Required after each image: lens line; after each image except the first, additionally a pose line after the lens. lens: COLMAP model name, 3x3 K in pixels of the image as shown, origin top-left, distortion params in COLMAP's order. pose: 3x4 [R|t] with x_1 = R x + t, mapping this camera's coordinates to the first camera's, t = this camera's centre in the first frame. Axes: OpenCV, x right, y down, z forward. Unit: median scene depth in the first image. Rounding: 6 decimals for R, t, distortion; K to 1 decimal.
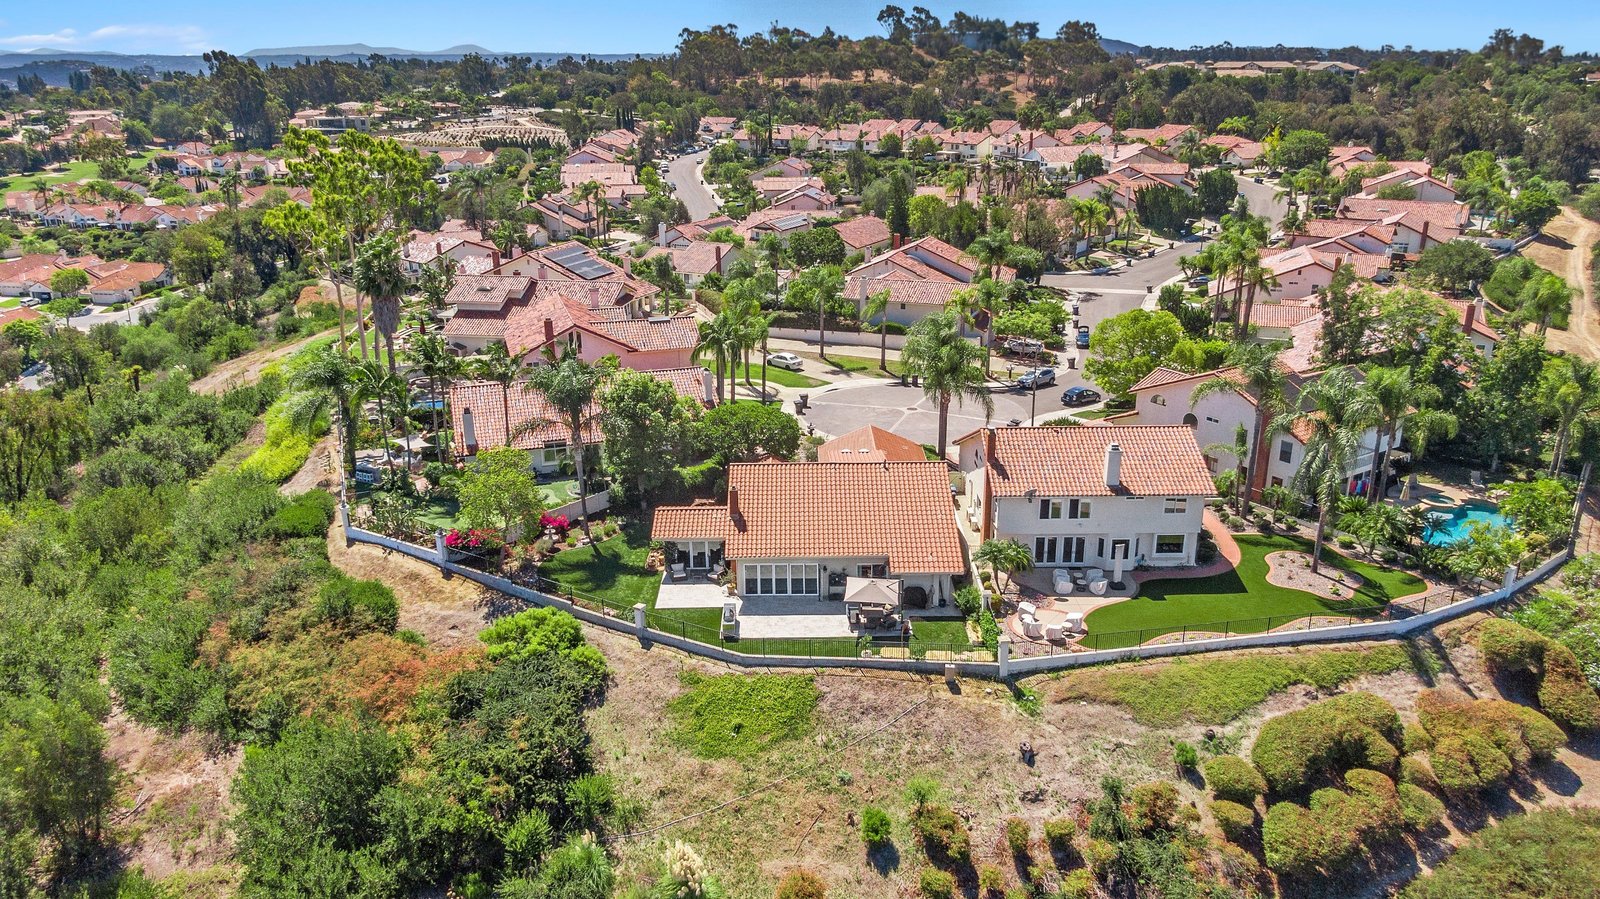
lens RADIAL K [[1121.1, 0, 800.0], [0, 1121.1, 449.5], [0, 0, 1]] dist [0.050416, -0.090890]
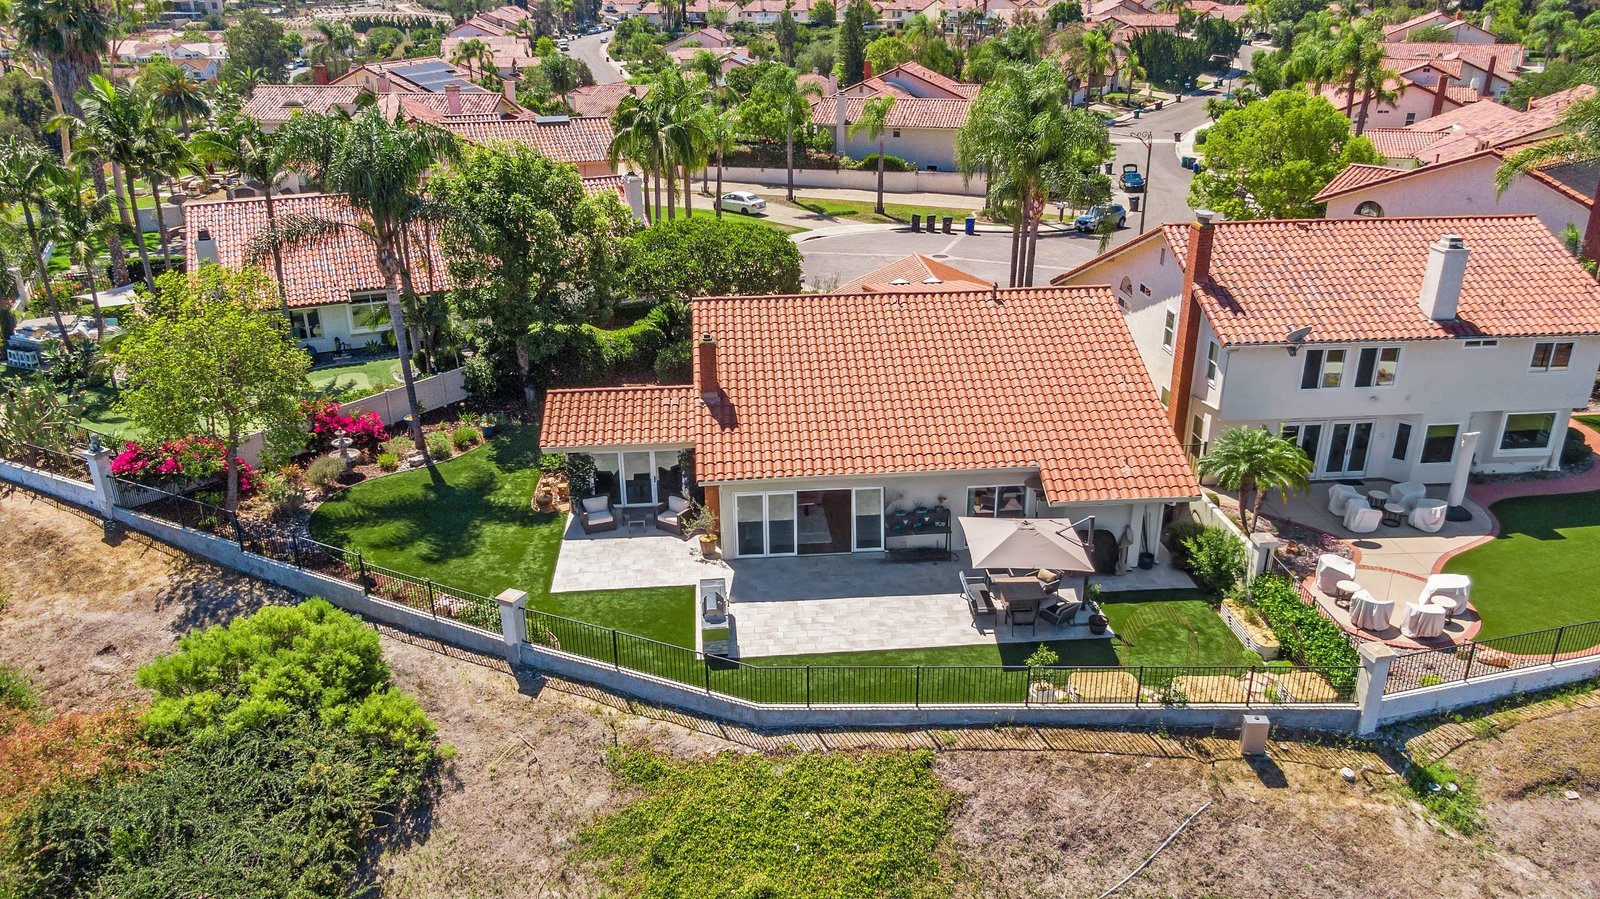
lens RADIAL K [[1121.1, 0, 800.0], [0, 1121.1, 449.5], [0, 0, 1]] dist [0.050416, -0.090890]
pose [[0.996924, -0.027847, 0.073258, -0.054949], [0.023049, 0.997584, 0.065542, 0.050419], [-0.074907, -0.063652, 0.995157, 0.502721]]
